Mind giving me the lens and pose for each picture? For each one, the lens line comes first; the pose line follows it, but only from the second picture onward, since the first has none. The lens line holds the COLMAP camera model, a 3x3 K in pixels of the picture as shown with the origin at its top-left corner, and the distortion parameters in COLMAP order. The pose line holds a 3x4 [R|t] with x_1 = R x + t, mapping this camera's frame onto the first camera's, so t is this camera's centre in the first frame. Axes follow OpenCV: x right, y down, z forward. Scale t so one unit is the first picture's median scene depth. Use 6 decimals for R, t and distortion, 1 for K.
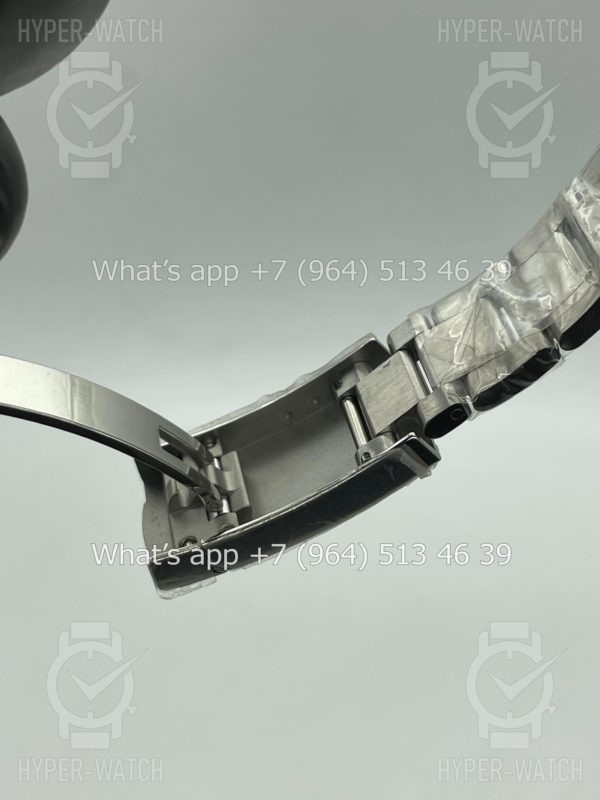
lens RADIAL K [[1255.6, 0, 300.0], [0, 1255.6, 400.0], [0, 0, 1]] dist [0.079974, -0.094706]
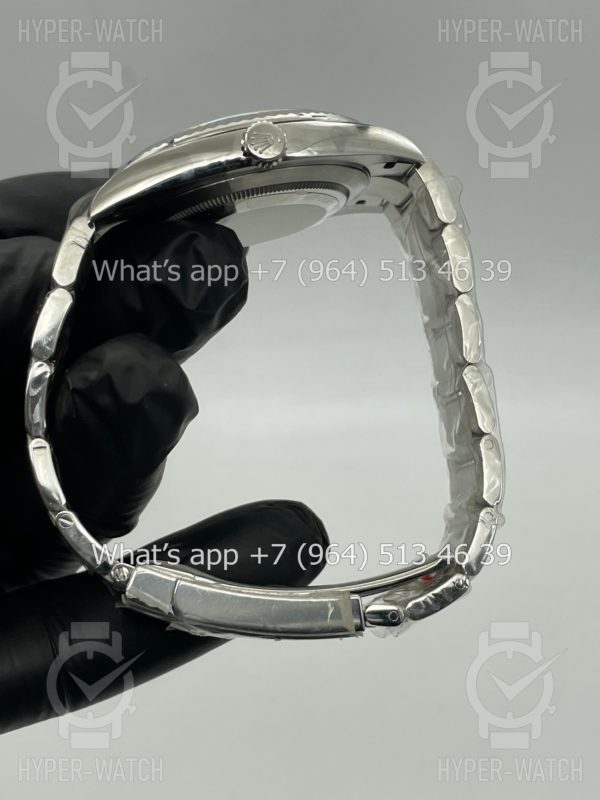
lens RADIAL K [[1255.6, 0, 300.0], [0, 1255.6, 400.0], [0, 0, 1]] dist [0.079974, -0.094706]
pose [[1.000000, -0.000233, 0.000263, -0.332883], [0.000233, 1.000000, -0.000035, -0.000154], [-0.000263, 0.000035, 1.000000, 0.001625]]
